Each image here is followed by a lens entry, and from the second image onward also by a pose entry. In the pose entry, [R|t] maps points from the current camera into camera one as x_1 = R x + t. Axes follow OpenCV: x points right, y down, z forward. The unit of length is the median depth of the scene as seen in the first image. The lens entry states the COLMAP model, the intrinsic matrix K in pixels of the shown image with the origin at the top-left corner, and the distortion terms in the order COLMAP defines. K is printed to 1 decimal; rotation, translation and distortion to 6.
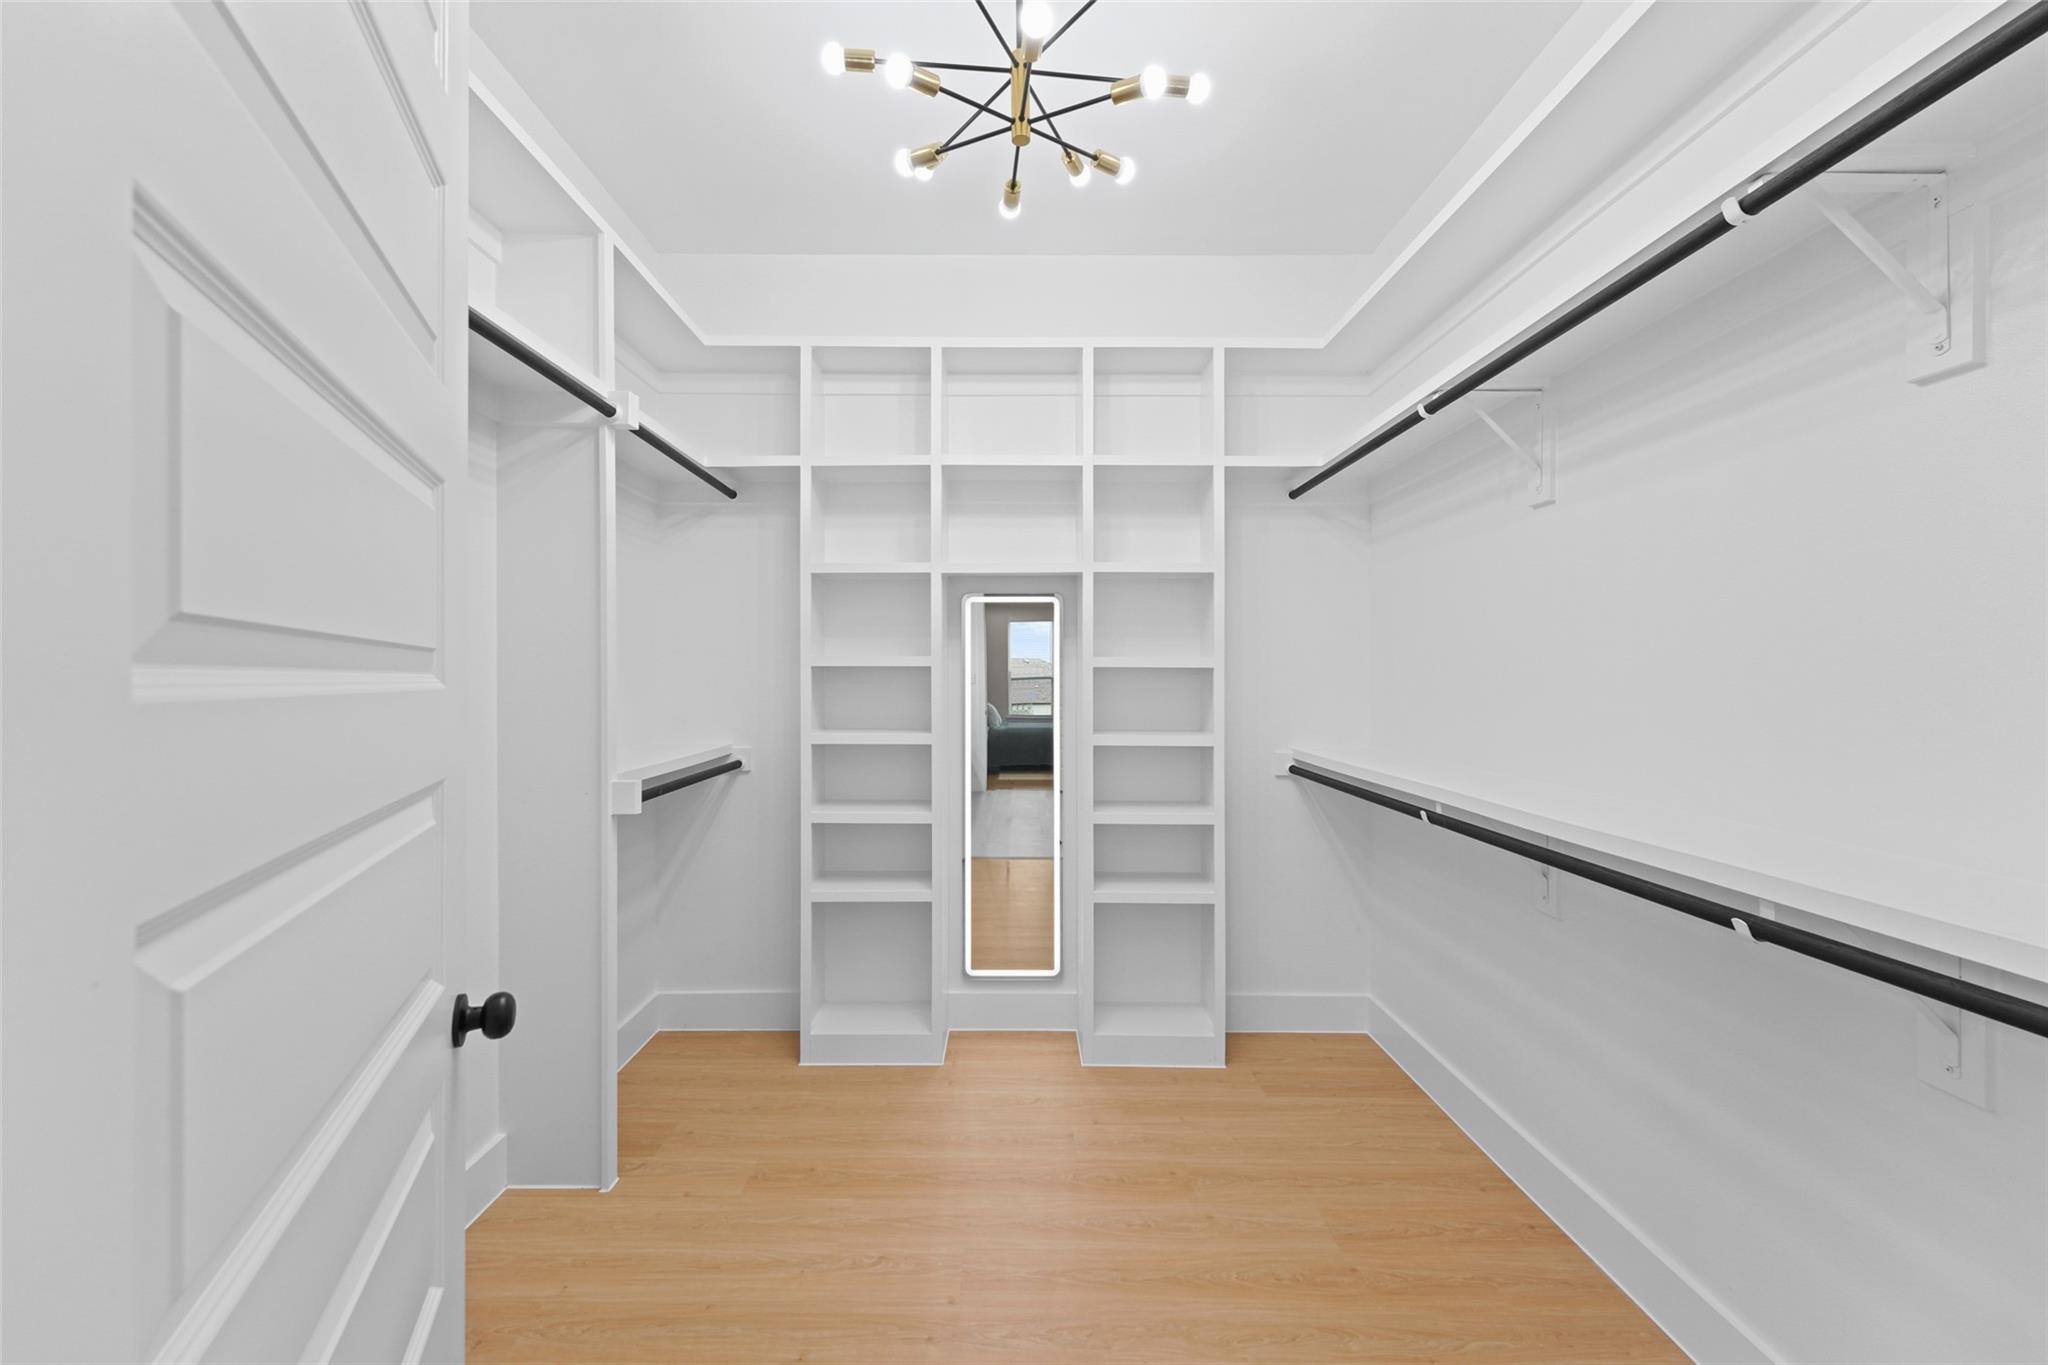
lens RADIAL K [[820.0, 0, 1020.9], [0, 820.0, 680.7], [0, 0, 1]] dist [0.001926, -0.000013]
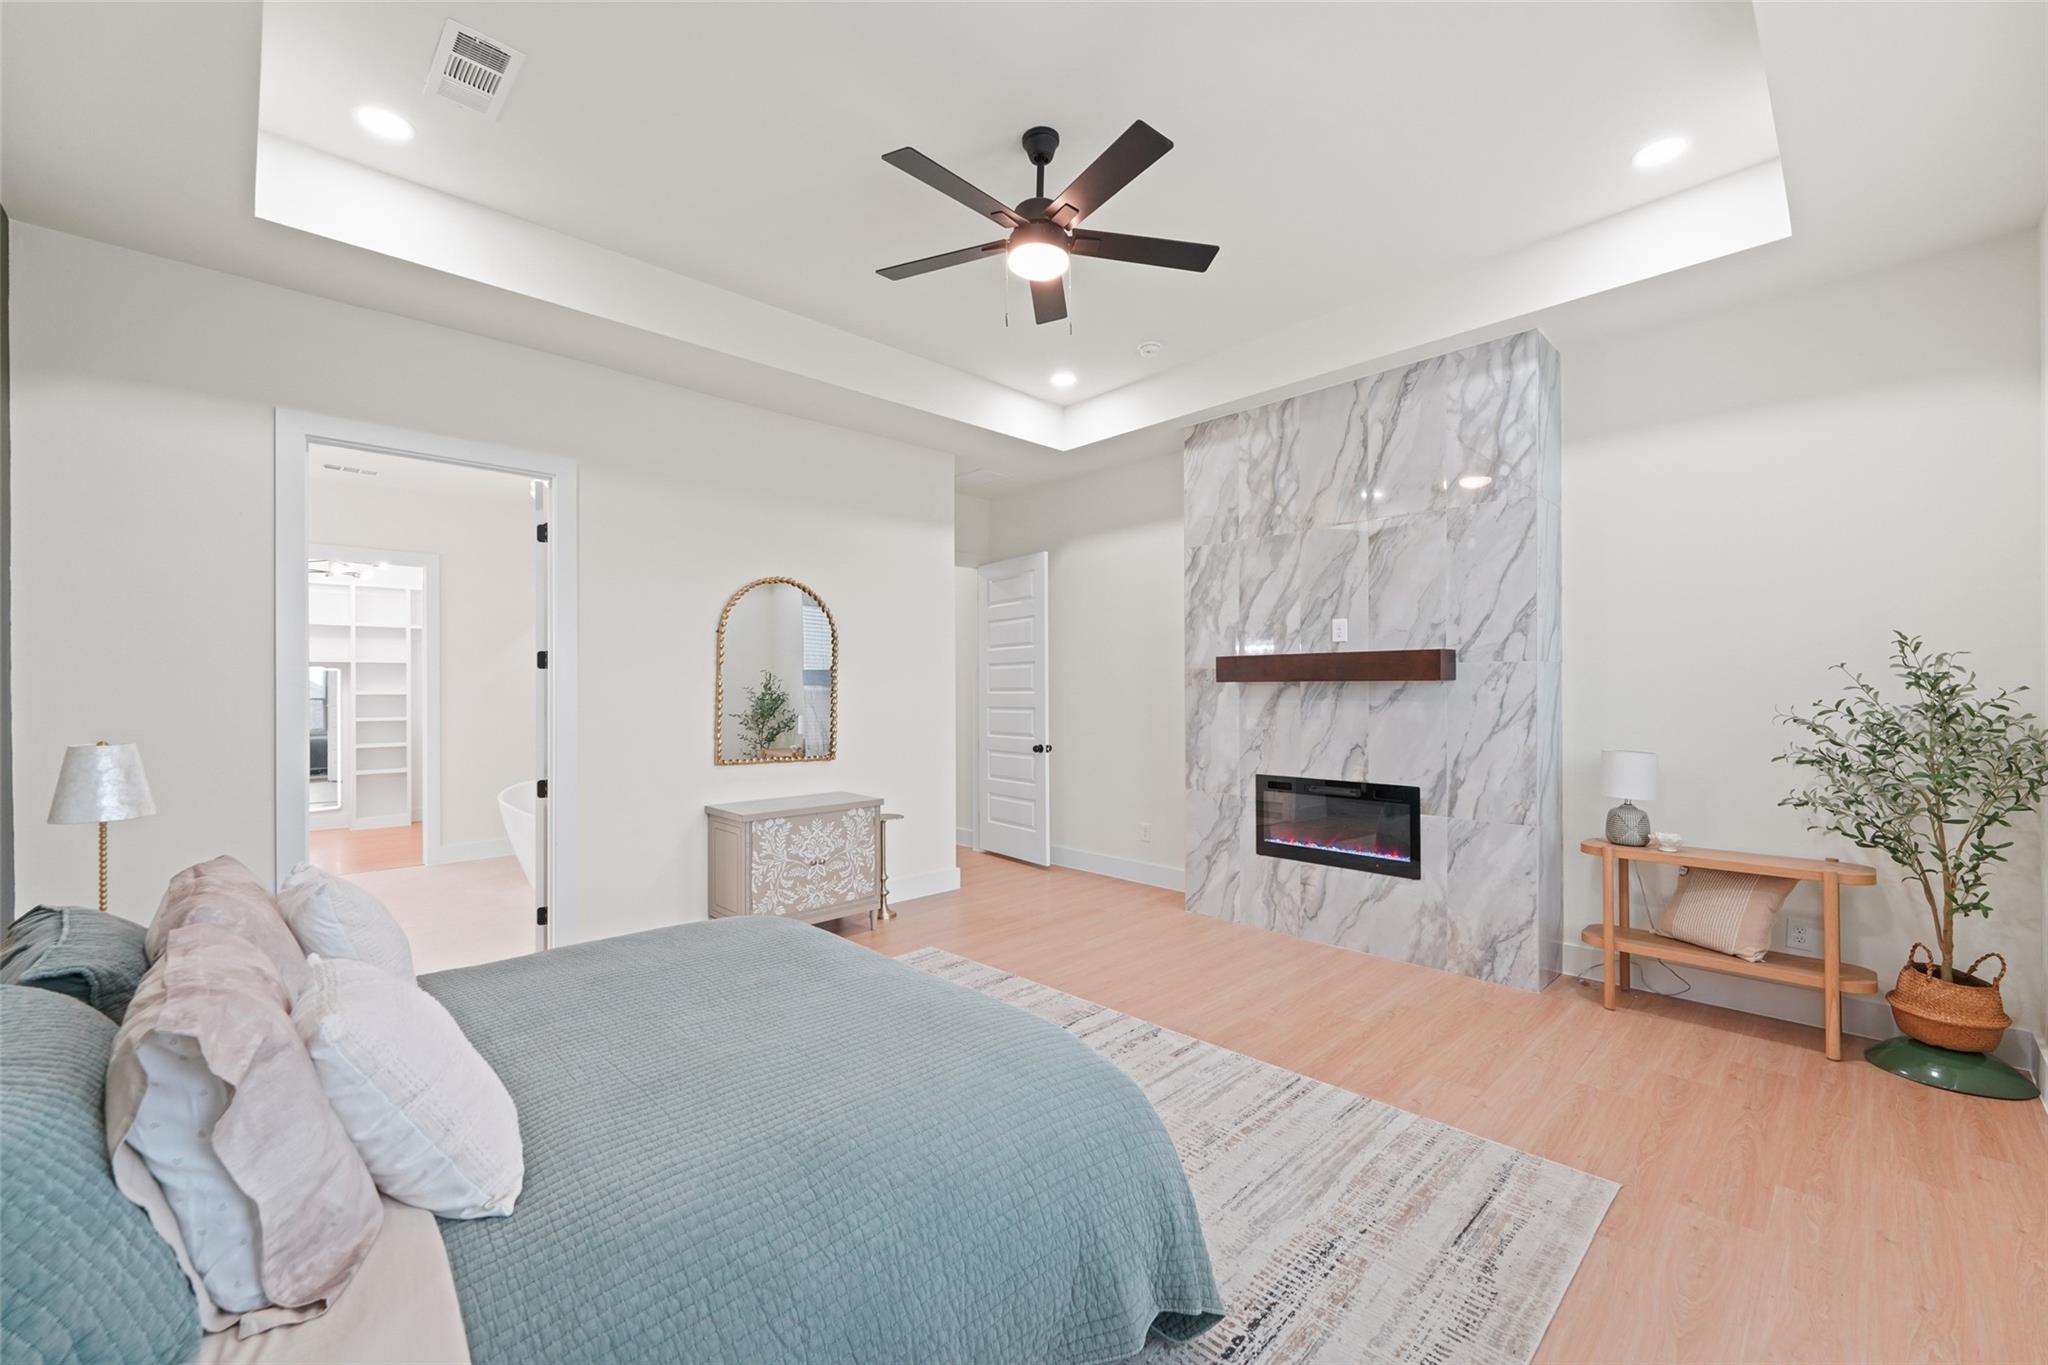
lens RADIAL K [[820.0, 0, 1020.3], [0, 820.0, 687.5], [0, 0, 1]] dist [0.001926, -0.000013]
pose [[0.718800, 0.001086, 0.695216, -0.247919], [0.003630, 0.999979, -0.005316, -0.011260], [-0.695208, 0.006344, 0.718781, -2.808618]]
